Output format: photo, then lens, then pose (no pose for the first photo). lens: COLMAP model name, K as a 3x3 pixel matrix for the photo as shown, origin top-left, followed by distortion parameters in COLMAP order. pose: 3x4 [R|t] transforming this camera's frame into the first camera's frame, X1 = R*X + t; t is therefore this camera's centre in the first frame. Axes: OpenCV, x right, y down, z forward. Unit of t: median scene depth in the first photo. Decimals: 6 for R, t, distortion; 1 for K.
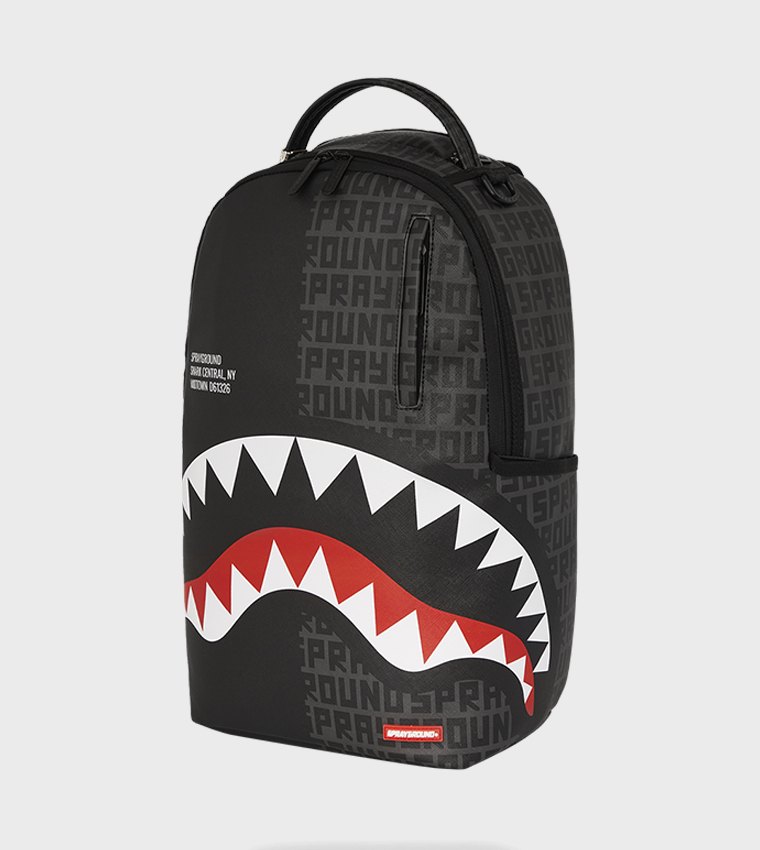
lens RADIAL K [[2032.5, 0, 380.0], [0, 2032.5, 425.0], [0, 0, 1]] dist [-0.037963, -0.015416]
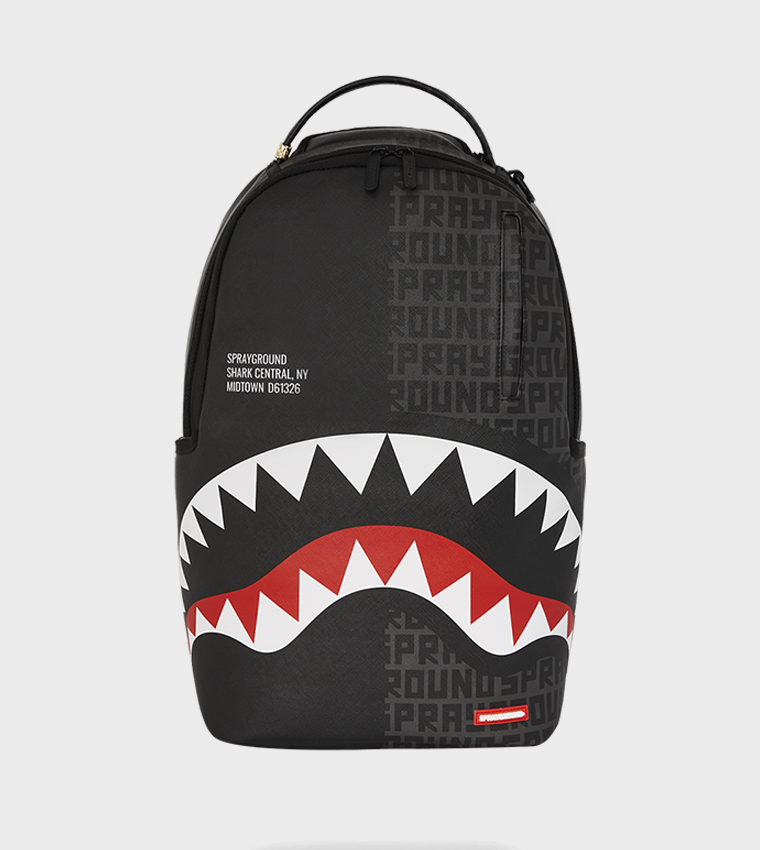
lens RADIAL K [[2032.5, 0, 380.0], [0, 2032.5, 425.0], [0, 0, 1]] dist [-0.037963, -0.015416]
pose [[0.839333, -0.047651, 0.541525, -0.586451], [0.051209, 0.998652, 0.008504, -0.006939], [-0.541200, 0.020593, 0.840642, 0.166129]]
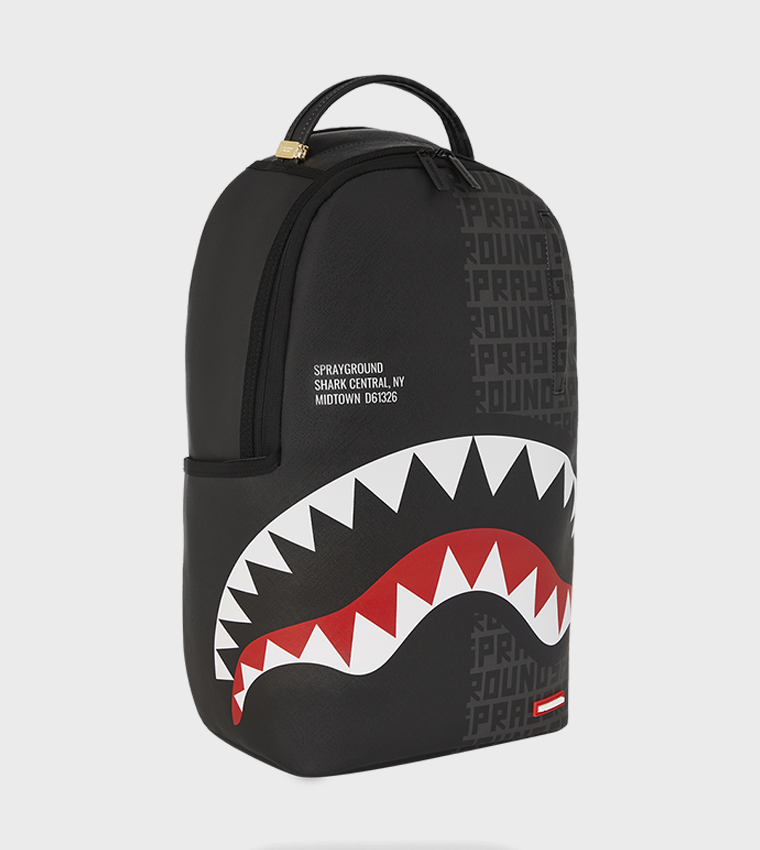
lens RADIAL K [[2032.5, 0, 380.0], [0, 2032.5, 425.0], [0, 0, 1]] dist [-0.037963, -0.015416]
pose [[0.384197, -0.094020, 0.918452, -0.971753], [0.112187, 0.992184, 0.054639, -0.058889], [-0.916410, 0.082046, 0.391741, 0.657789]]
